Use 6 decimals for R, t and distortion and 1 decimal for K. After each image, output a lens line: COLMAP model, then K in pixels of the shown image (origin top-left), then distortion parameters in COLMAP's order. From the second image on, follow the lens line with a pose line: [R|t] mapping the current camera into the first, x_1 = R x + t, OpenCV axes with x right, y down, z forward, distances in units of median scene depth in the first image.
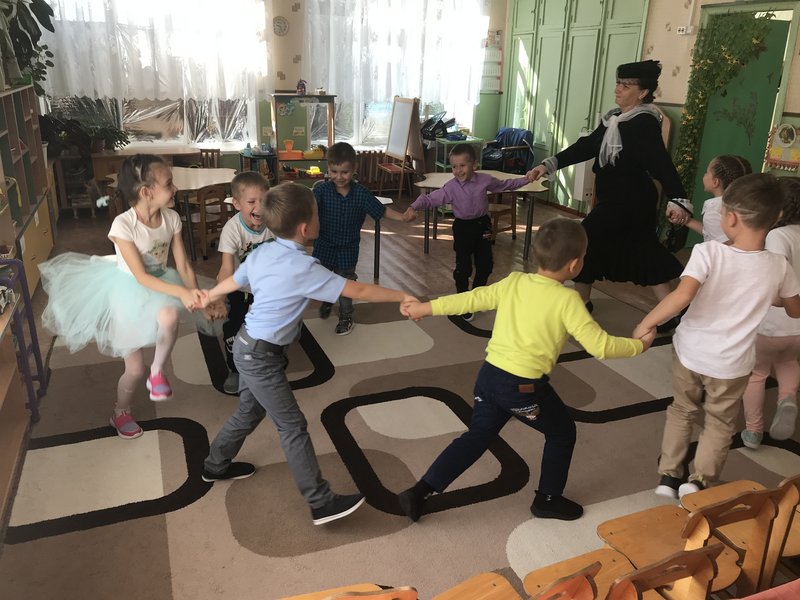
lens RADIAL K [[659.1, 0, 400.0], [0, 659.1, 300.0], [0, 0, 1]] dist [0.005115, 0.001862]
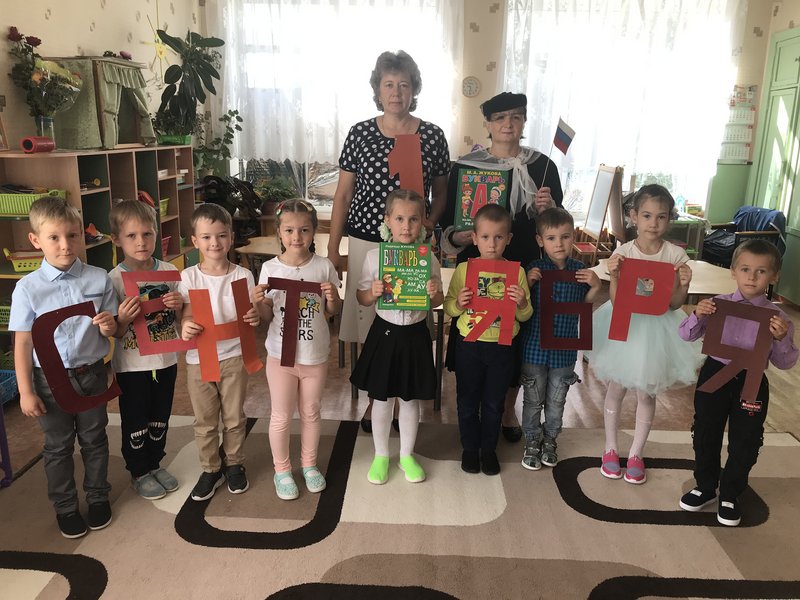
lens RADIAL K [[659.1, 0, 400.0], [0, 659.1, 300.0], [0, 0, 1]] dist [0.005115, 0.001862]
pose [[0.915313, 0.096386, -0.391040, 0.108880], [-0.135091, 0.988167, -0.072639, -0.046727], [0.379411, 0.119314, 0.917503, 0.164649]]
